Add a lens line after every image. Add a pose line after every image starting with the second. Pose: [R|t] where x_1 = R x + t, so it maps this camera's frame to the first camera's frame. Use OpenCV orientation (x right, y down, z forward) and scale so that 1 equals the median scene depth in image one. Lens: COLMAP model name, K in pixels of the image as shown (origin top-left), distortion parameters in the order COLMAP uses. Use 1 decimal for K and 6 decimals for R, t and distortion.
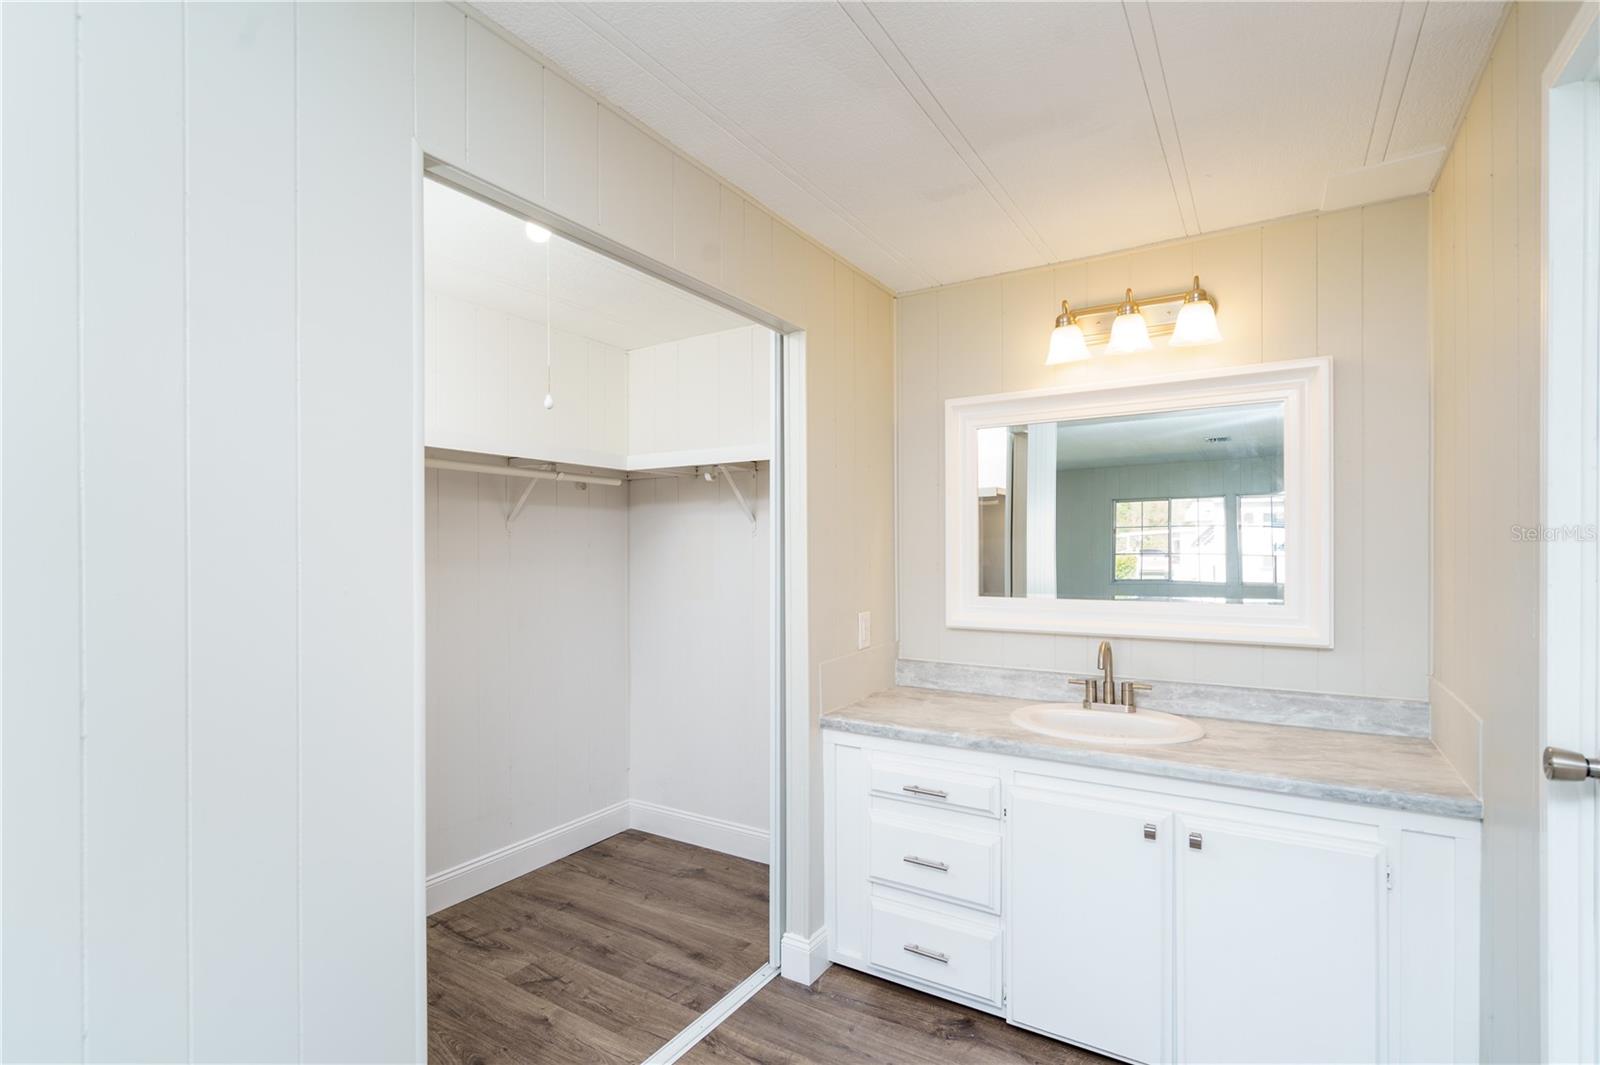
lens RADIAL K [[741.1, 0, 813.2], [0, 741.1, 548.4], [0, 0, 1]] dist [-0.007634, 0.002858]
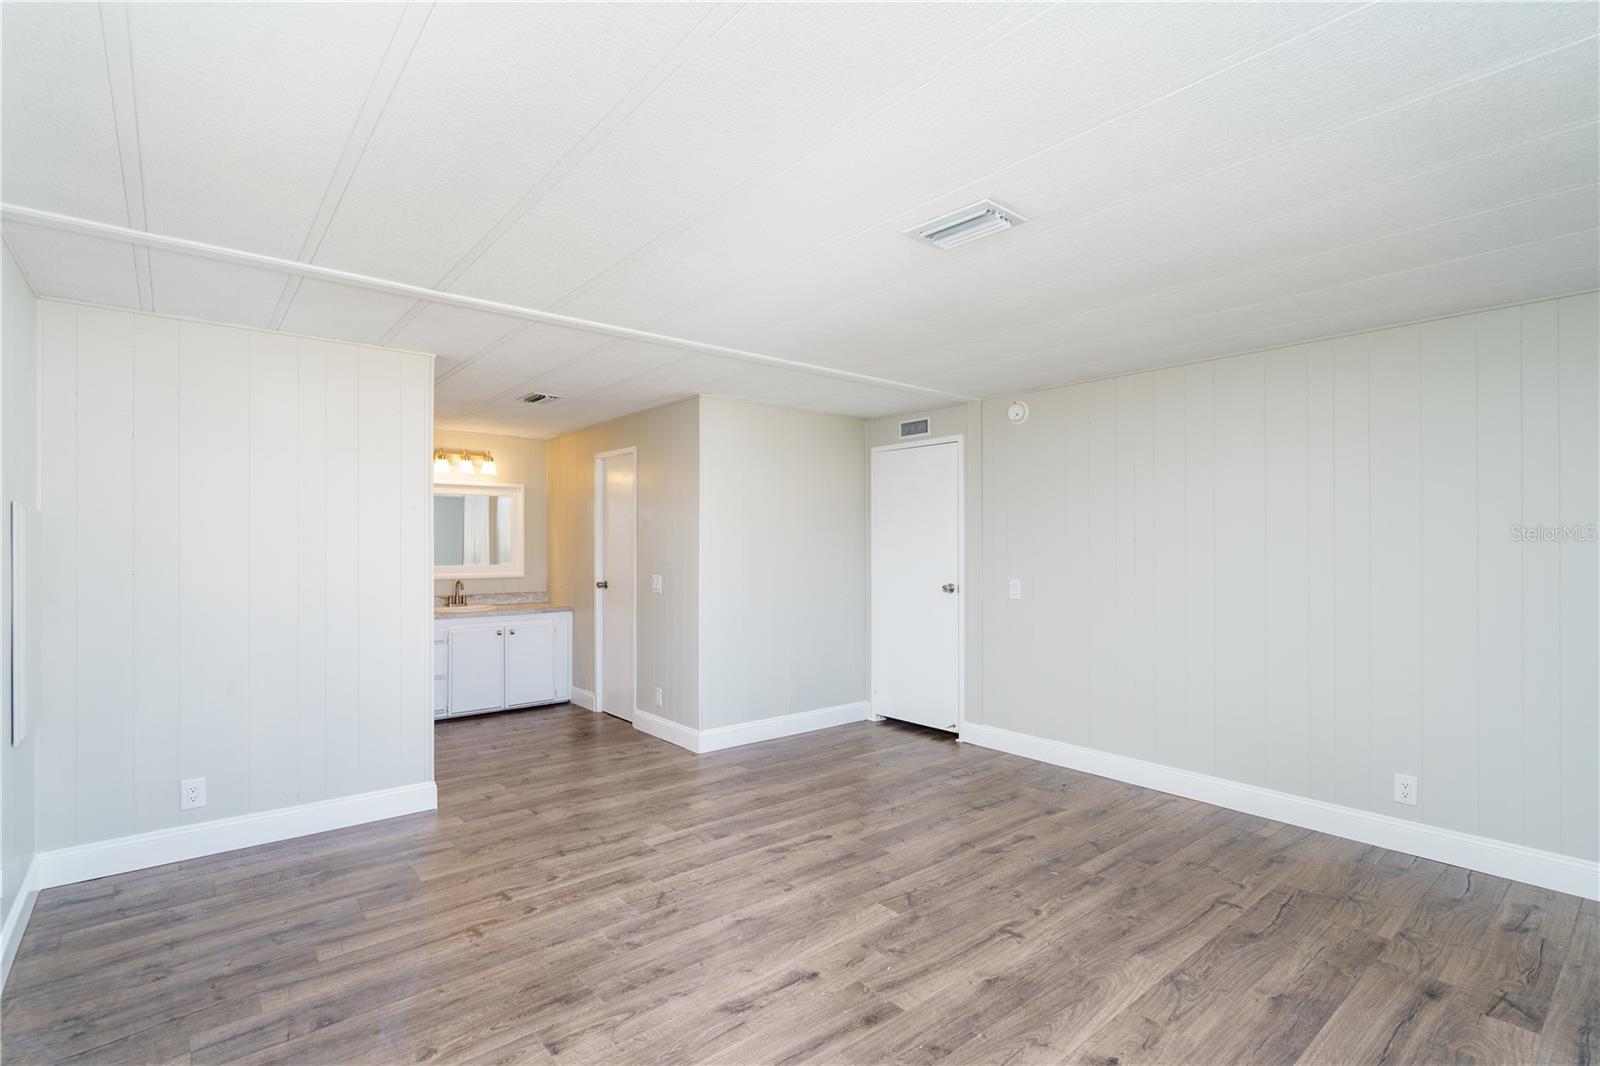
lens RADIAL K [[741.1, 0, 826.1], [0, 741.1, 538.7], [0, 0, 1]] dist [-0.007634, 0.002858]
pose [[0.290727, 0.008301, 0.956770, -1.915636], [0.004143, 0.999942, -0.009934, 0.008808], [-0.956797, 0.006852, 0.290676, -1.131541]]
